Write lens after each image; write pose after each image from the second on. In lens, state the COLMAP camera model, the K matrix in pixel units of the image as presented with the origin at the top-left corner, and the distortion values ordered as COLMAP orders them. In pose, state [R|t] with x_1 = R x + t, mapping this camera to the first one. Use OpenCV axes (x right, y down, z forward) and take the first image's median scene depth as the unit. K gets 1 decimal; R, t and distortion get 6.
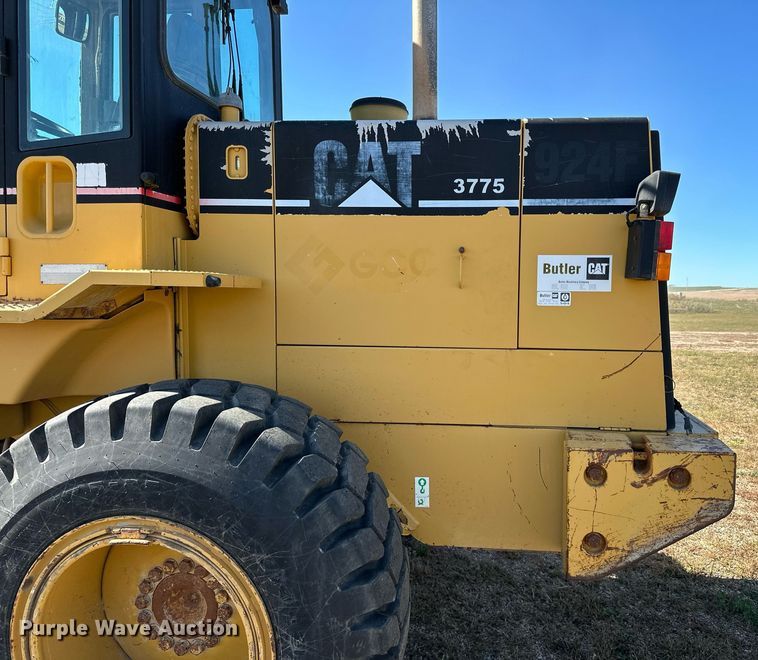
lens RADIAL K [[620.5, 0, 442.9], [0, 620.5, 324.9], [0, 0, 1]] dist [0.049739, -0.056573]
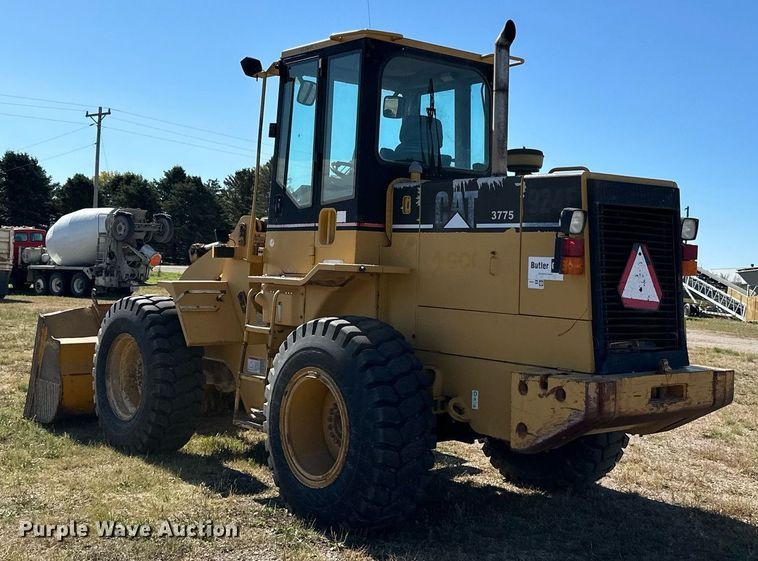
lens RADIAL K [[958.0, 0, 411.5], [0, 958.0, 242.4], [0, 0, 1]] dist [0.110647, 0.000000]
pose [[0.715096, -0.000853, -0.699026, 1.772687], [-0.069116, 0.995013, -0.071919, 0.054629], [0.695601, 0.099743, 0.711470, -1.054327]]
